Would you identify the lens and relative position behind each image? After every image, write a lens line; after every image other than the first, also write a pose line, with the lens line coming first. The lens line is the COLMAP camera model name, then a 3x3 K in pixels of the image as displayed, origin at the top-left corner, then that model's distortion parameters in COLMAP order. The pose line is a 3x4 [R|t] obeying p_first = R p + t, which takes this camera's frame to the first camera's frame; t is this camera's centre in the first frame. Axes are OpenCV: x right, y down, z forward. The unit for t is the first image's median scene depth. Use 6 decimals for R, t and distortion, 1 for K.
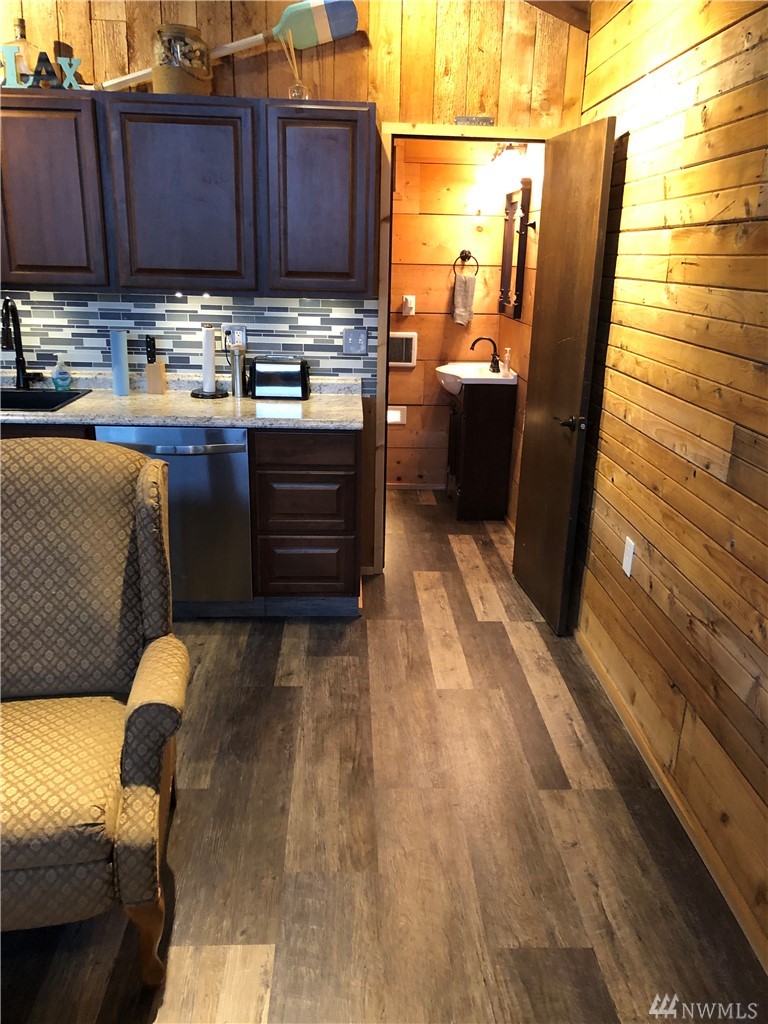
lens RADIAL K [[838.6, 0, 388.4], [0, 838.6, 512.0], [0, 0, 1]] dist [-0.006689, -0.000346]
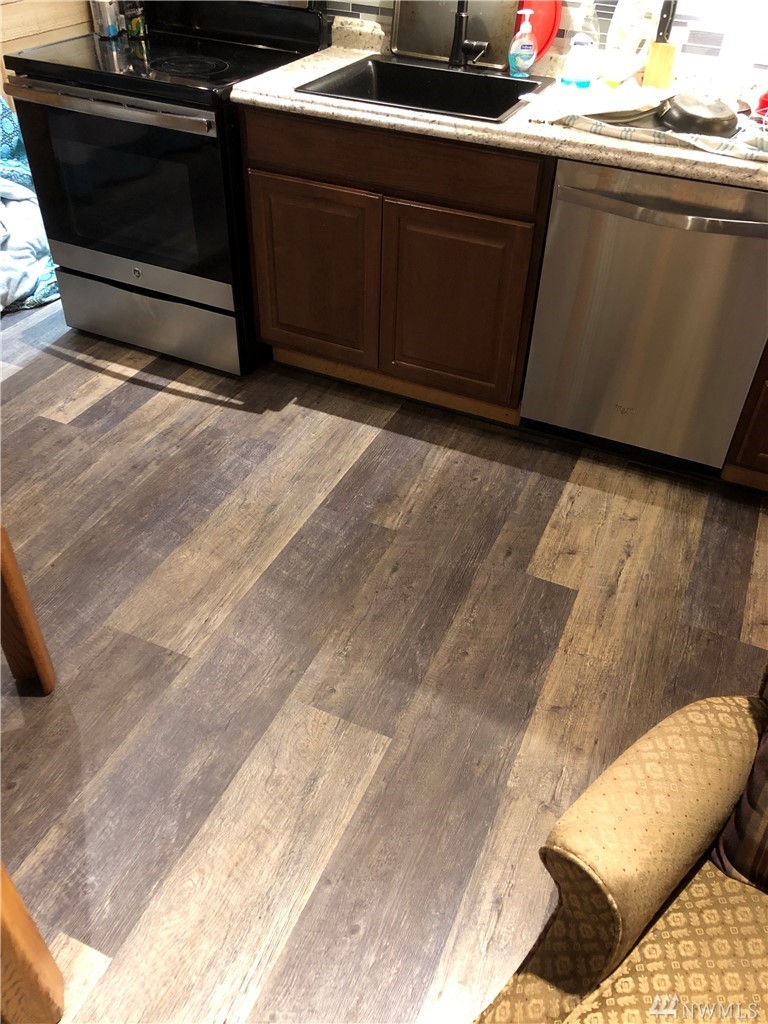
lens RADIAL K [[838.6, 0, 385.3], [0, 838.6, 512.9], [0, 0, 1]] dist [-0.006689, -0.000346]
pose [[0.894632, 0.291293, -0.338794, -0.184994], [-0.146012, 0.907234, 0.394471, -0.094166], [0.422272, -0.303439, 0.854173, 0.348194]]
